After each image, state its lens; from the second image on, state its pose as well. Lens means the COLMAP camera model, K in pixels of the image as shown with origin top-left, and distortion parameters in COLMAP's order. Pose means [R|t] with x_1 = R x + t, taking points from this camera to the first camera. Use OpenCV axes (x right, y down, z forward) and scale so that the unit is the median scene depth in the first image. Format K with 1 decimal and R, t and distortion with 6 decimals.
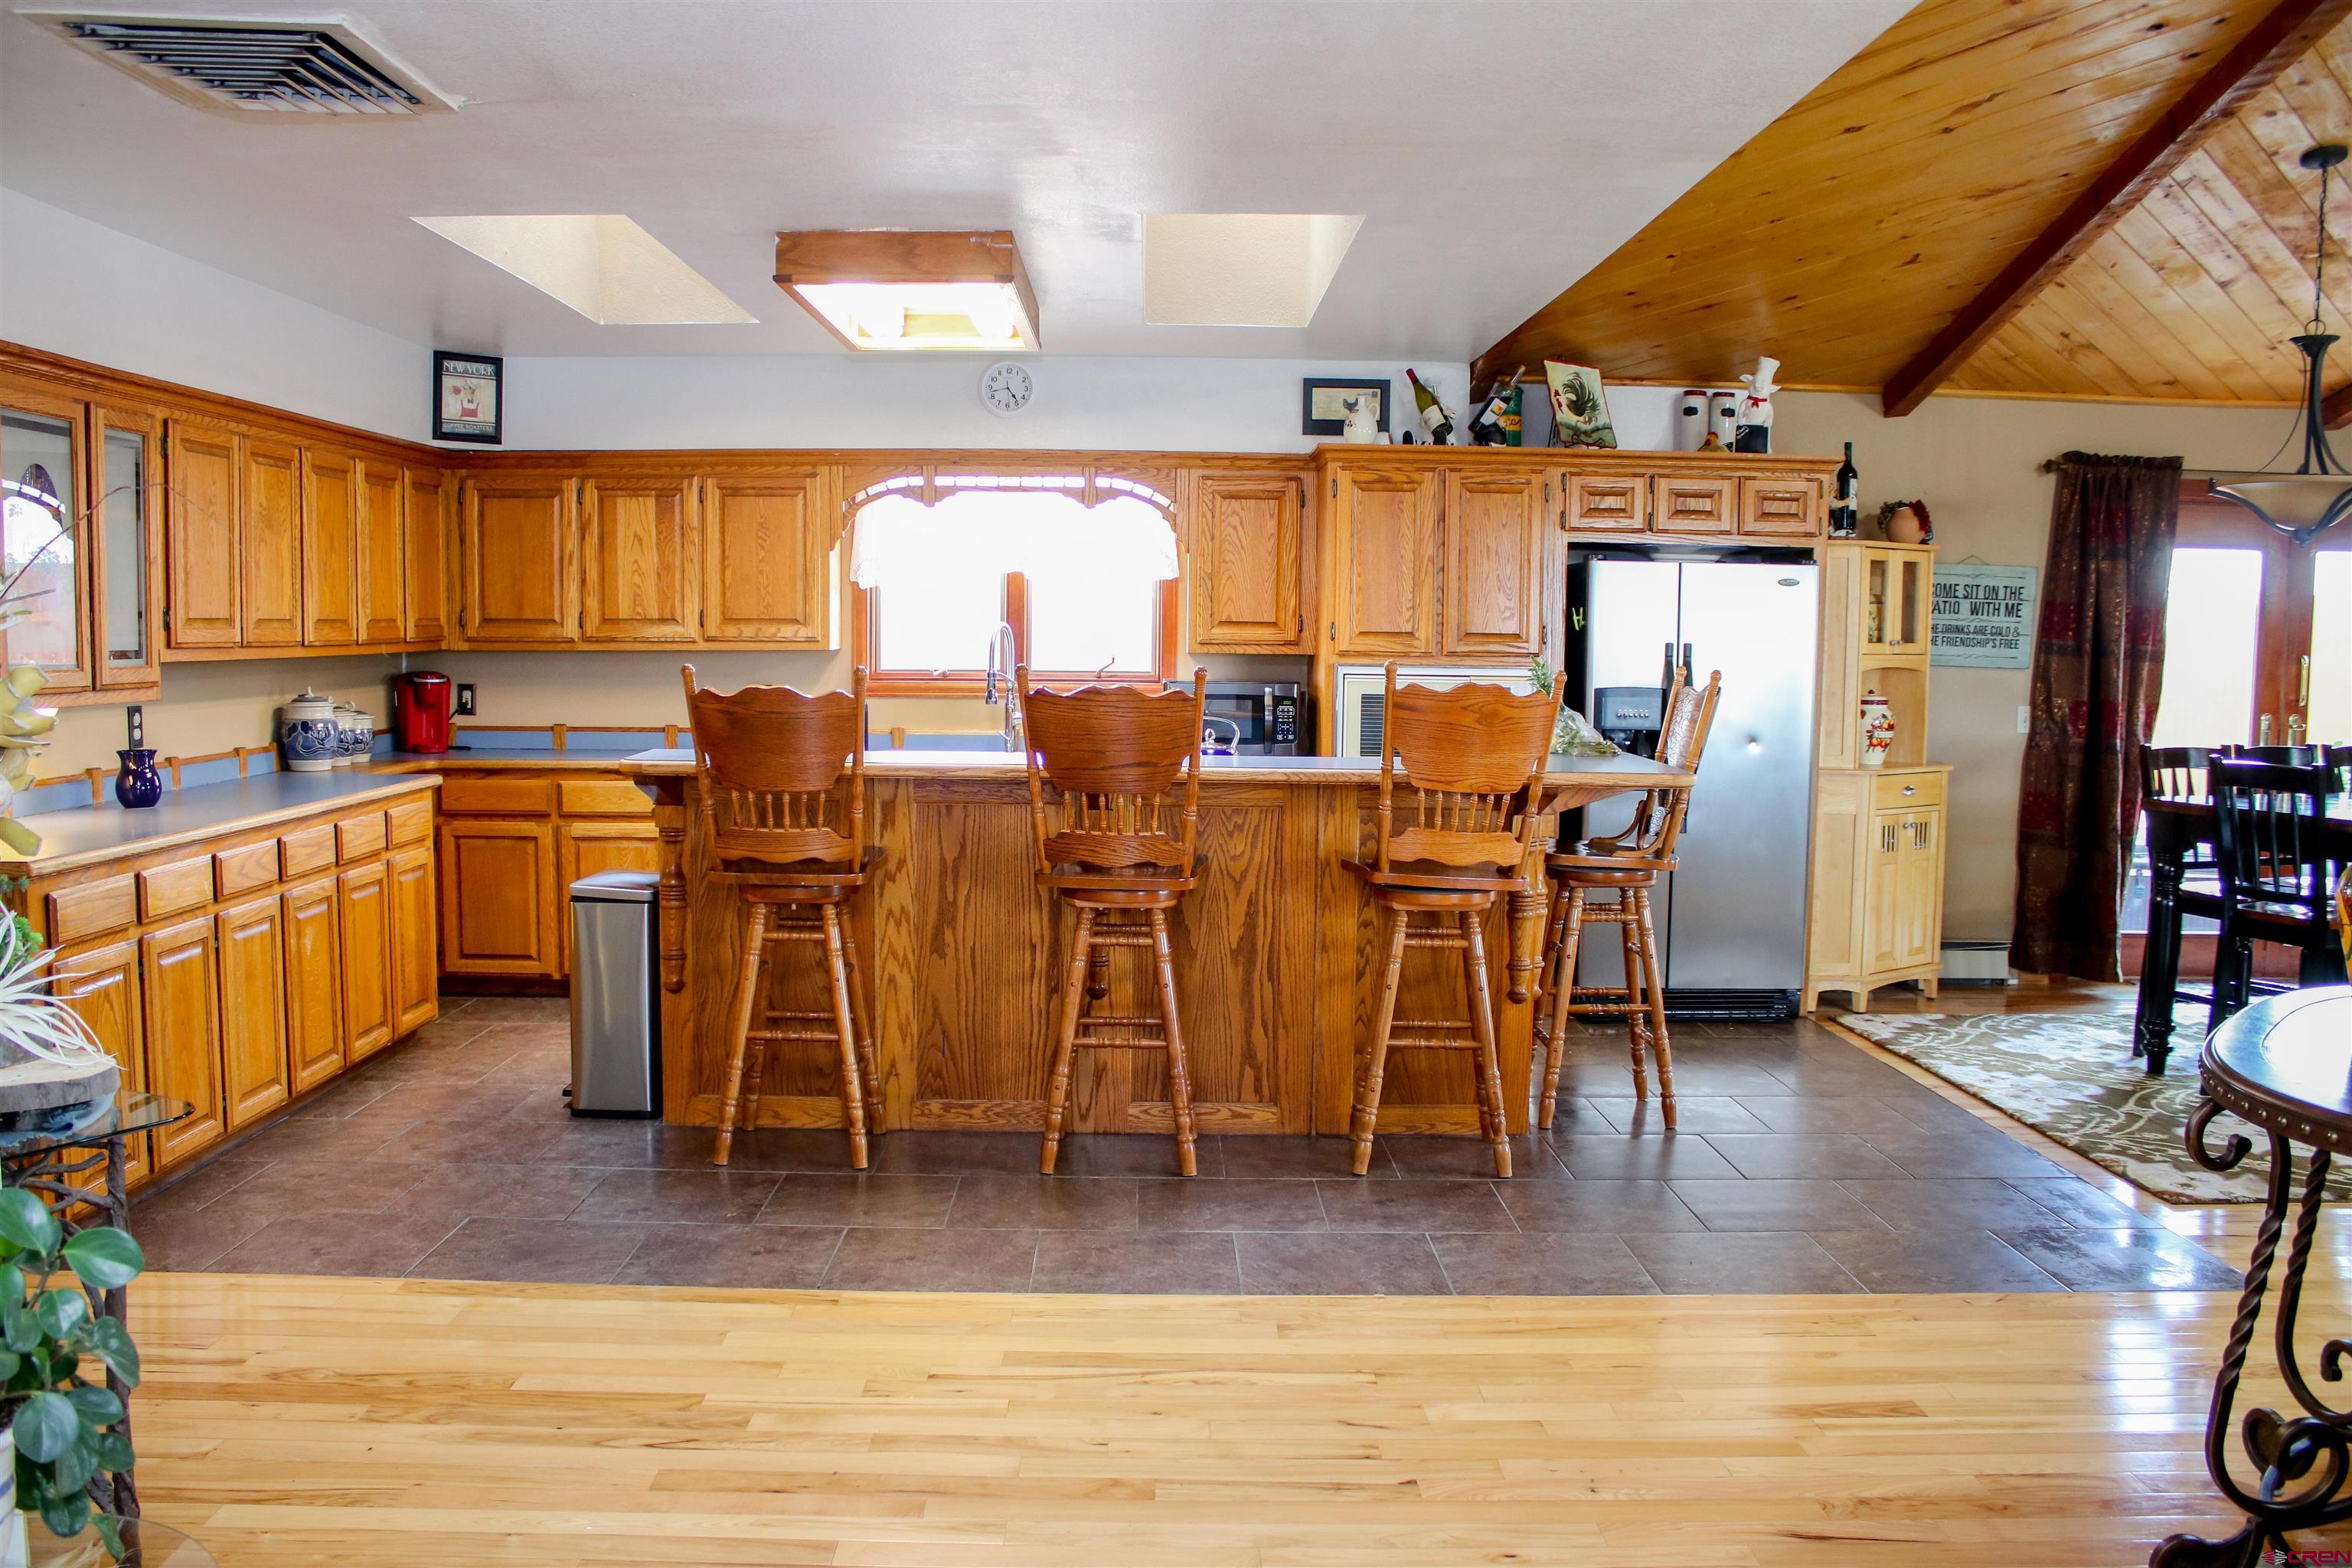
lens RADIAL K [[1993.9, 0, 1153.5], [0, 1993.9, 792.9], [0, 0, 1]] dist [-0.166608, 0.174914]
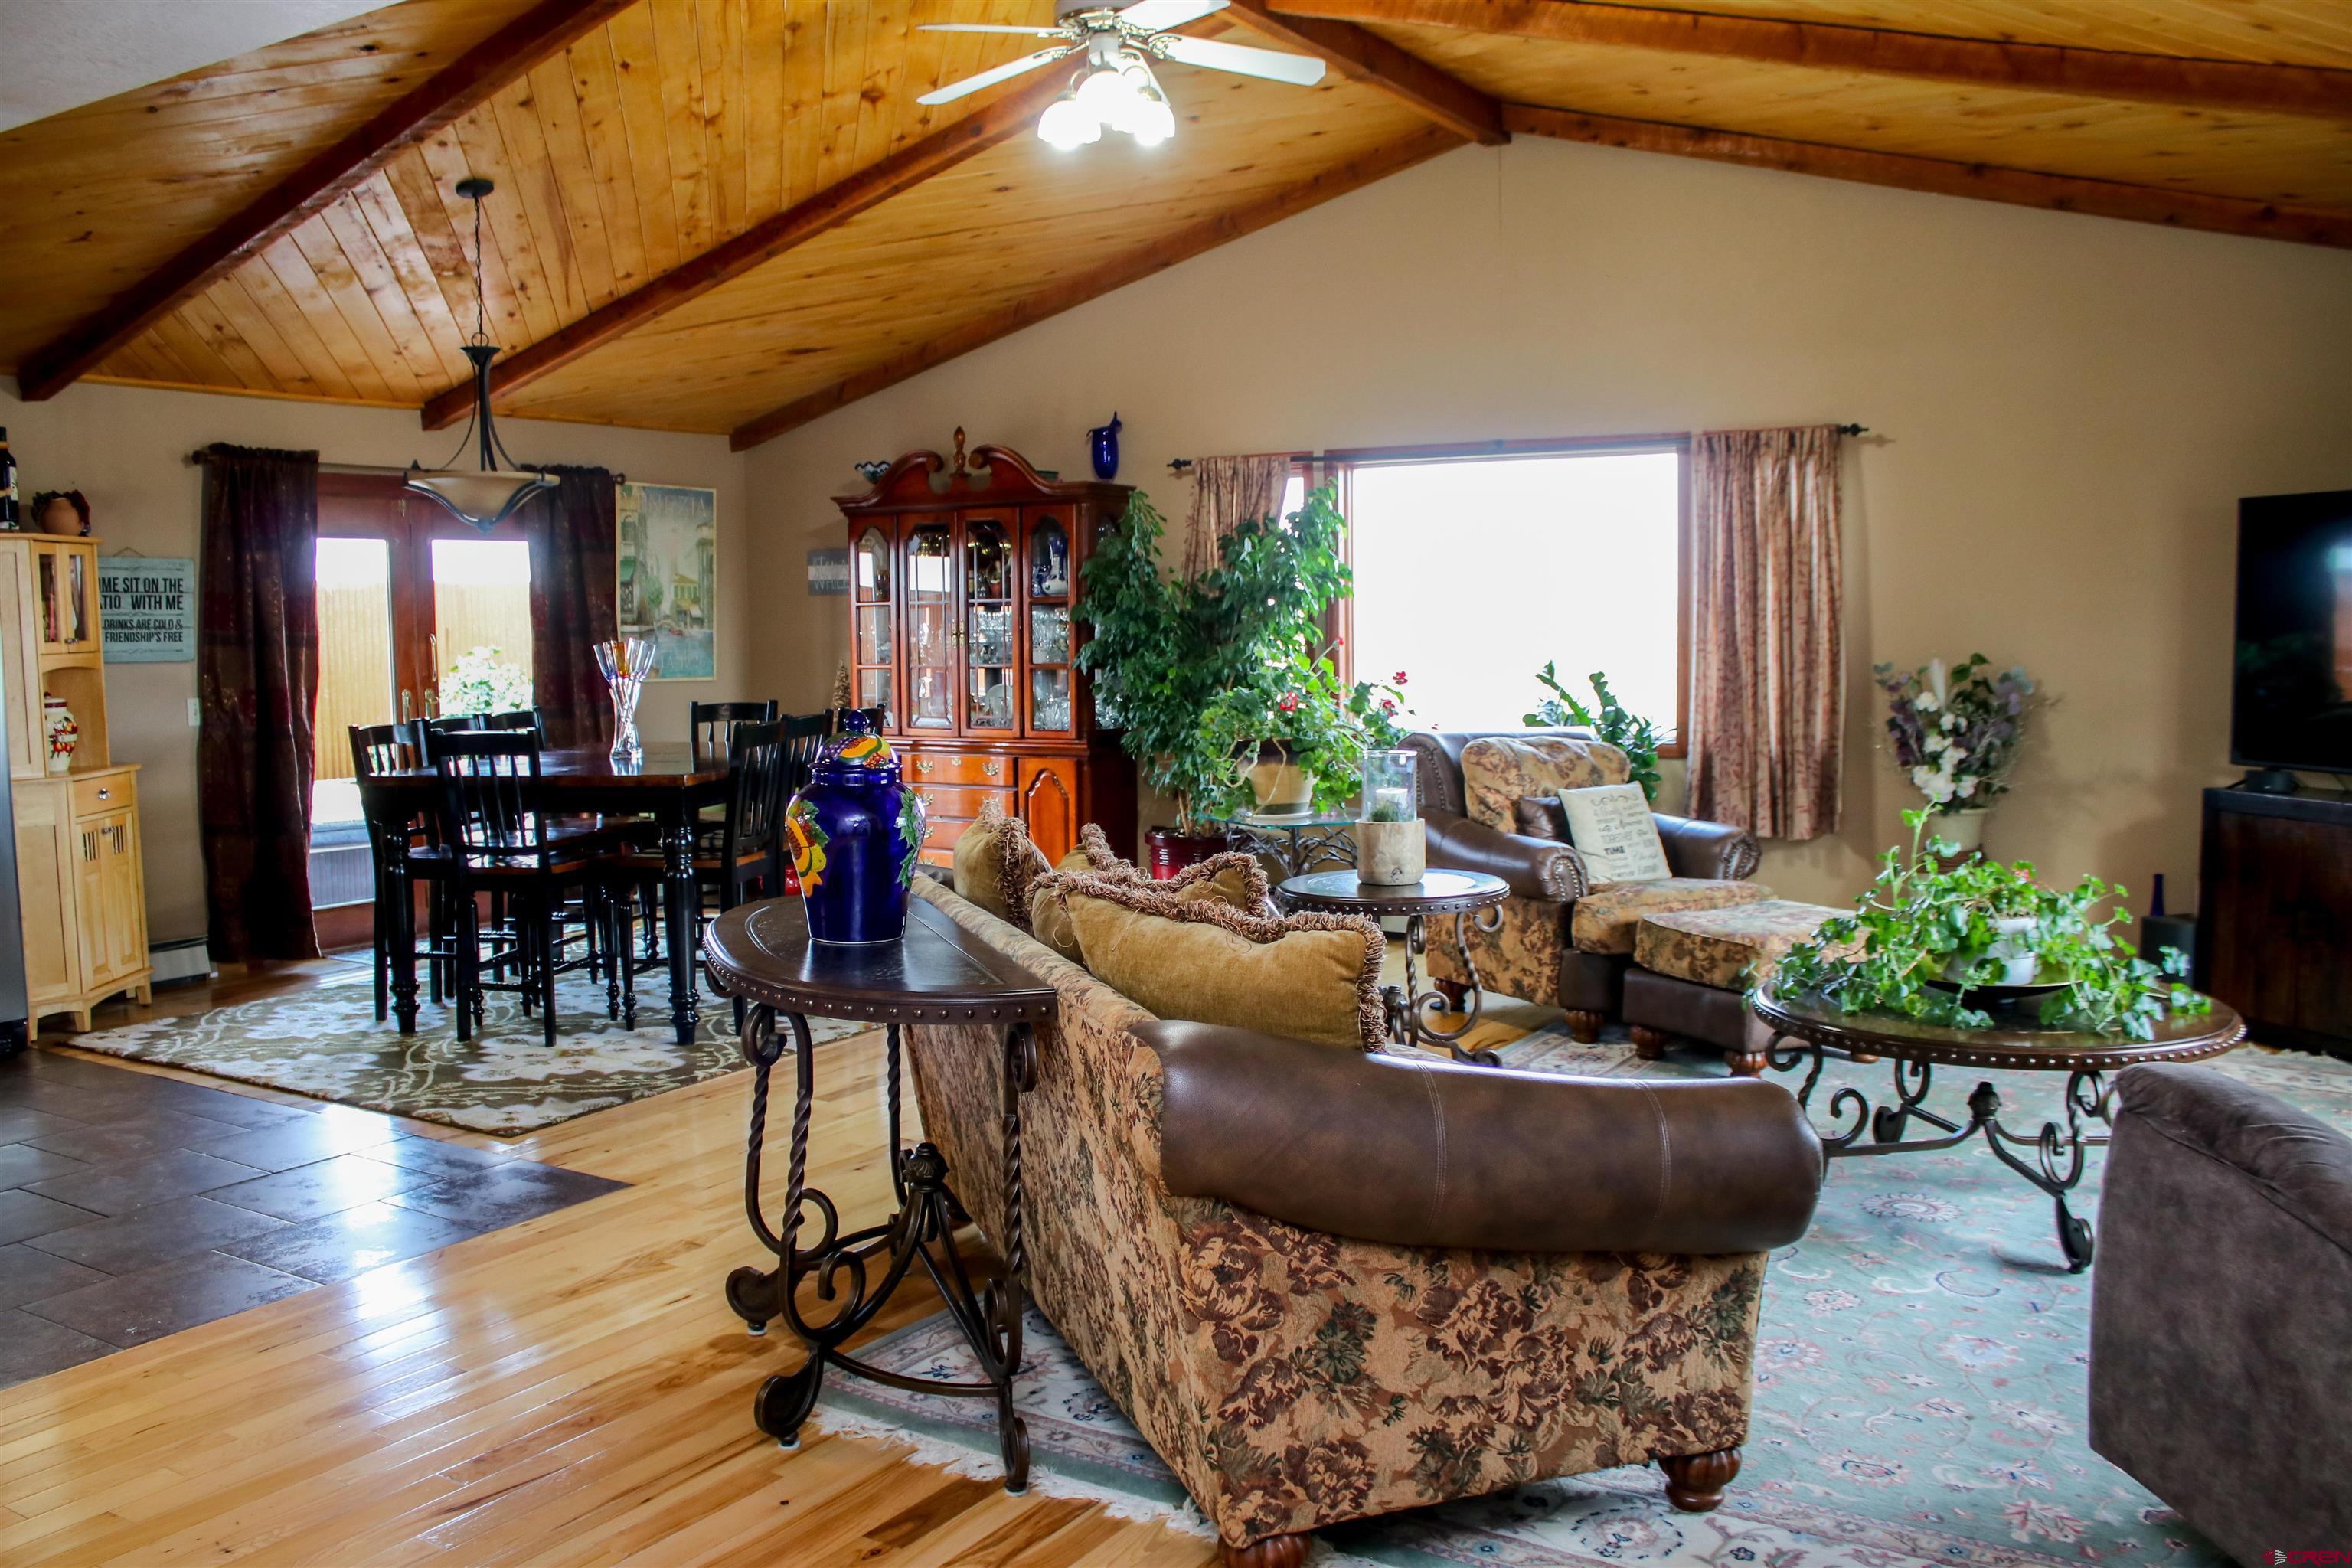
lens RADIAL K [[1993.9, 0, 1153.5], [0, 1993.9, 792.9], [0, 0, 1]] dist [-0.166608, 0.174914]
pose [[0.551060, -0.099671, 0.828492, -0.115044], [0.095677, 0.993840, 0.055924, -0.005466], [-0.828963, 0.048450, 0.557202, 0.046686]]
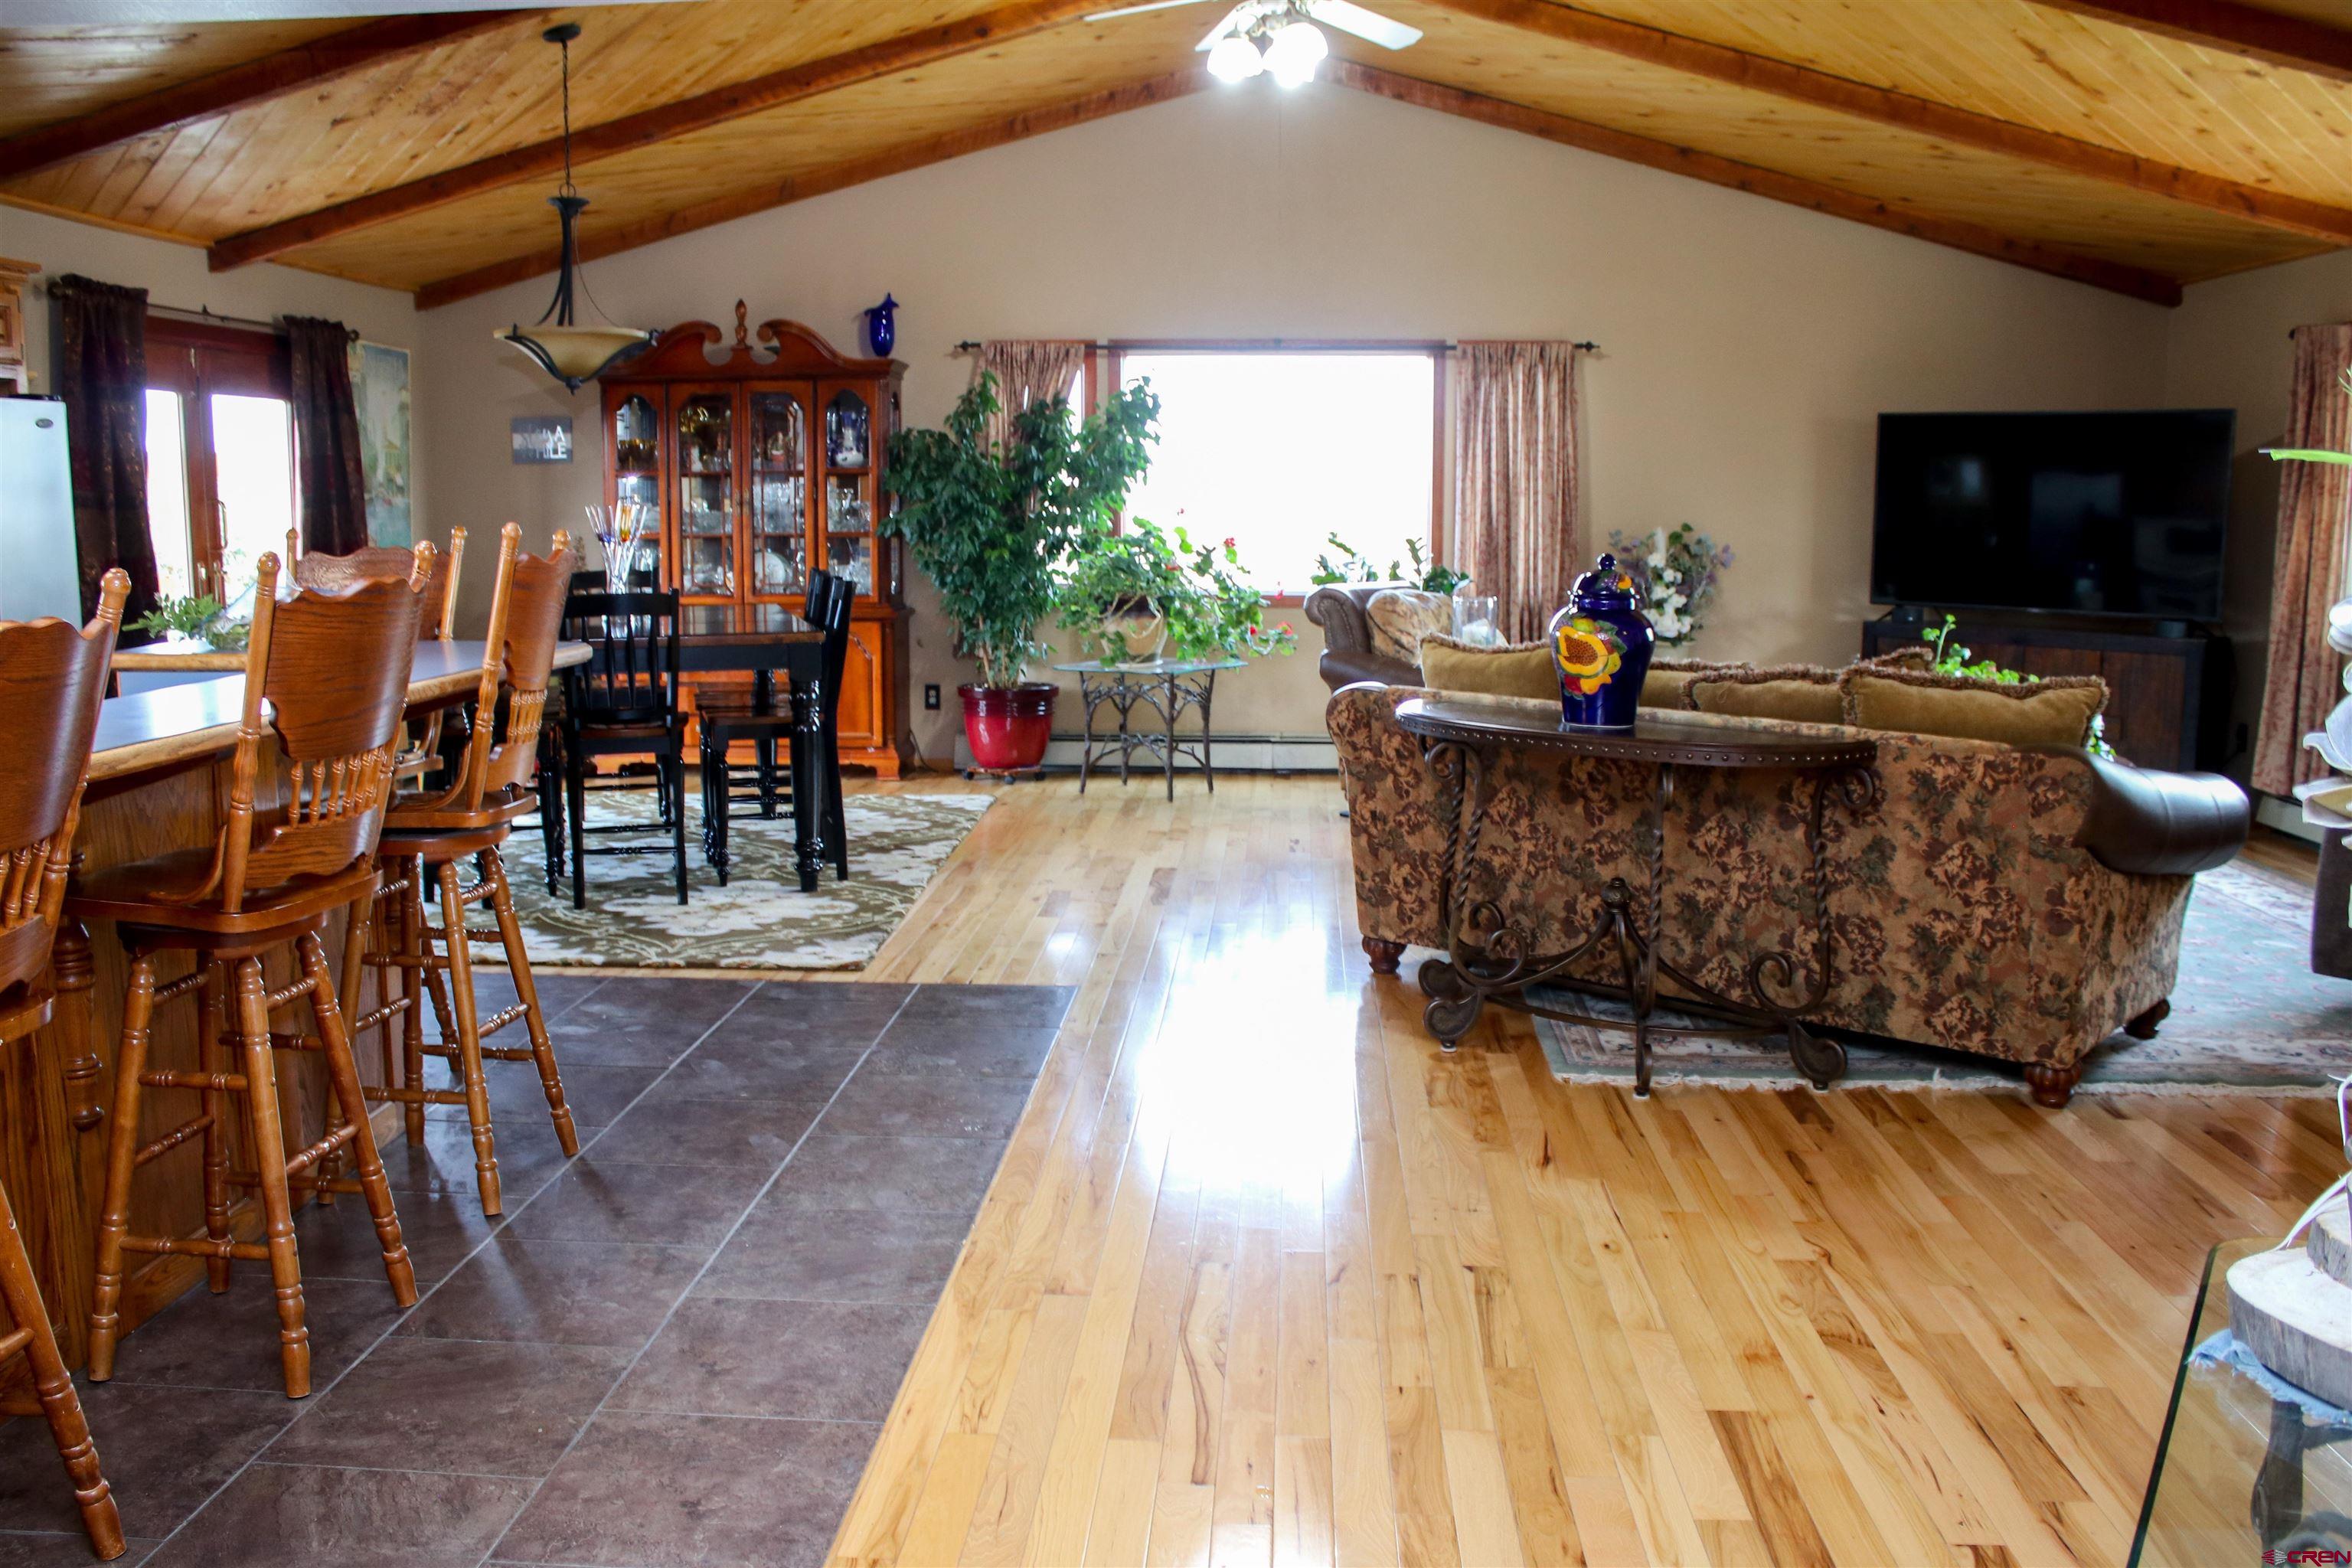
lens RADIAL K [[2036.6, 0, 1176.0], [0, 2036.6, 784.0], [0, 0, 1]] dist [-0.169978, 0.192145]
pose [[0.077086, -0.161003, 0.983939, -0.426462], [0.087495, 0.984160, 0.154185, -0.045405], [-0.993178, 0.074205, 0.089952, 0.470230]]
